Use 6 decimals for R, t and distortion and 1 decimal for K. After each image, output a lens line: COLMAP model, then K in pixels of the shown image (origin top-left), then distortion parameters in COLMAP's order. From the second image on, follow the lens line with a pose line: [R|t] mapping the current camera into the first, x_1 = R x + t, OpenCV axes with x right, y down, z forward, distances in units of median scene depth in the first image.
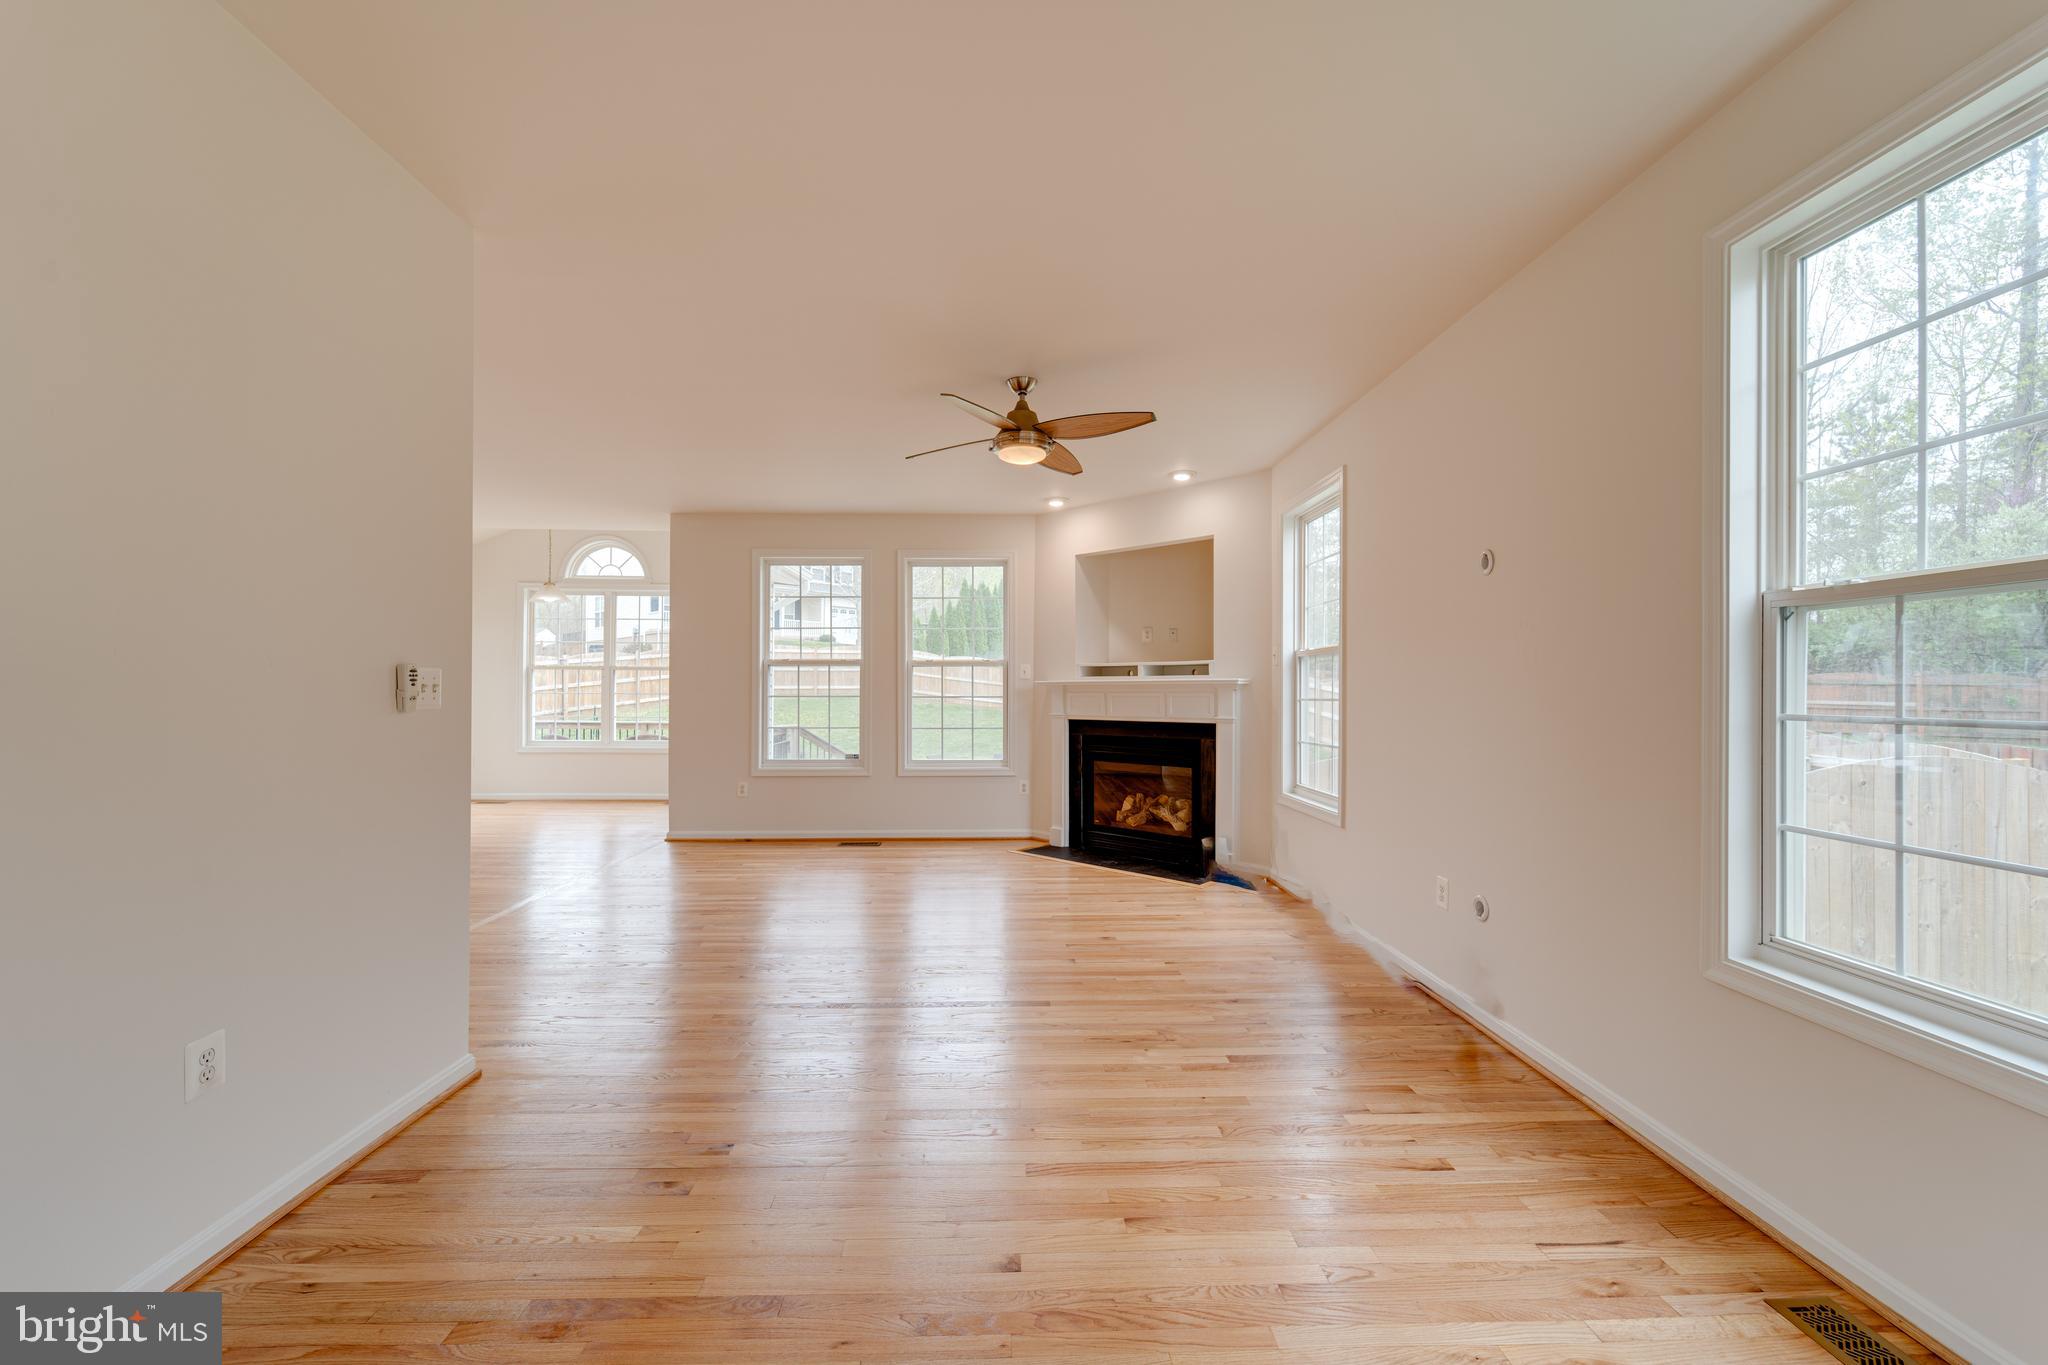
lens RADIAL K [[823.1, 0, 1025.3], [0, 823.1, 689.0], [0, 0, 1]] dist [0.000233, -0.000706]
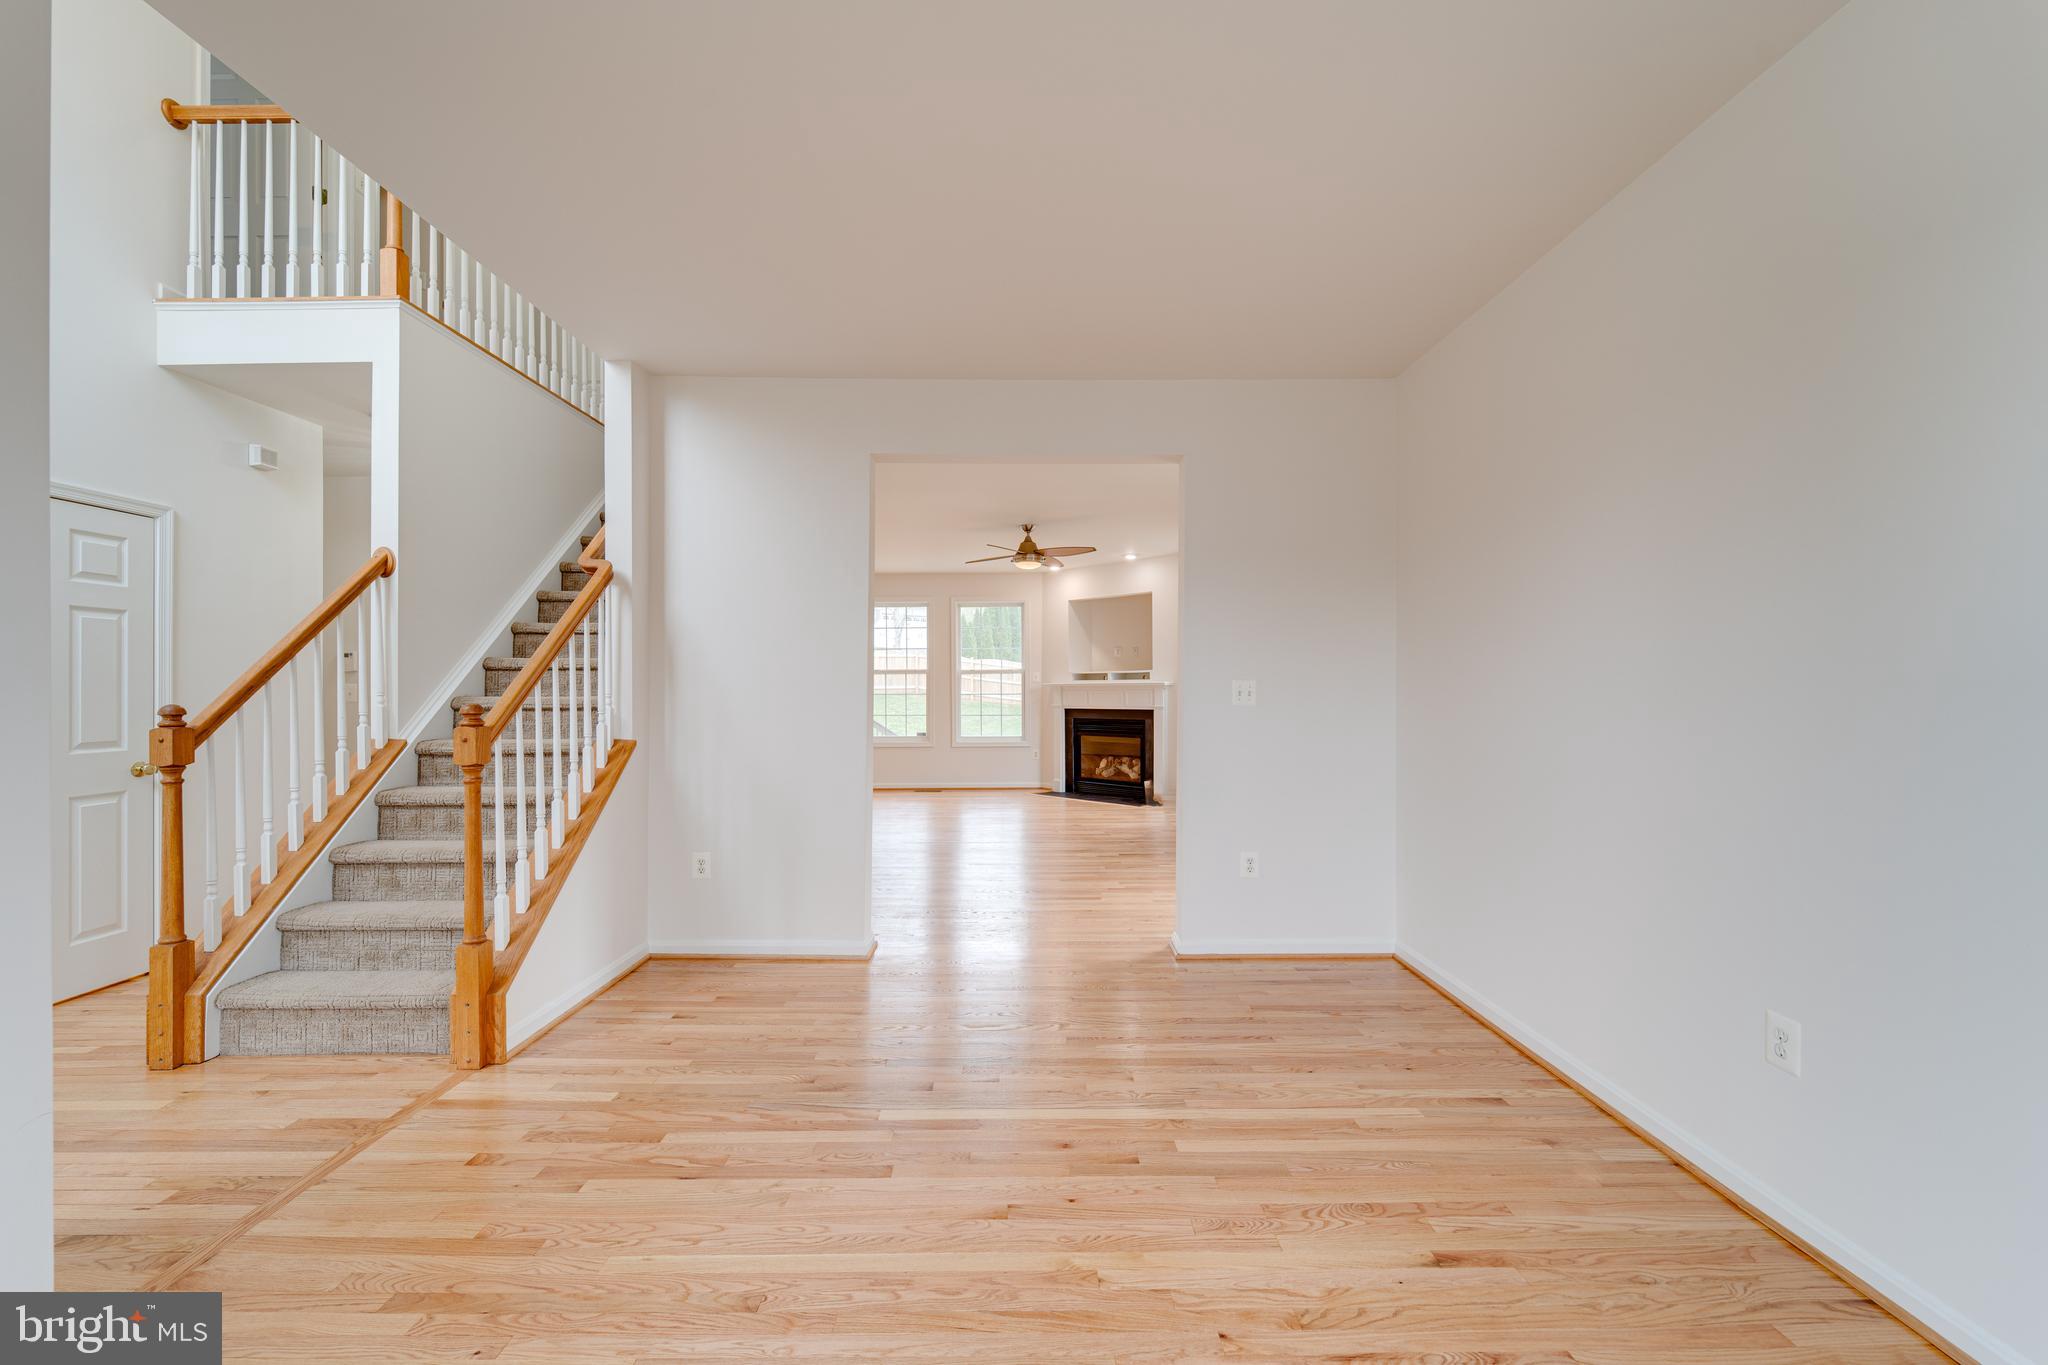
lens RADIAL K [[853.1, 0, 1024.0], [0, 853.1, 682.5], [0, 0, 1]] dist [0.000180, -0.000135]
pose [[0.999499, -0.004714, -0.031281, 0.027908], [0.004482, 0.999962, -0.007506, 0.000266], [0.031316, 0.007362, 0.999482, -0.584276]]
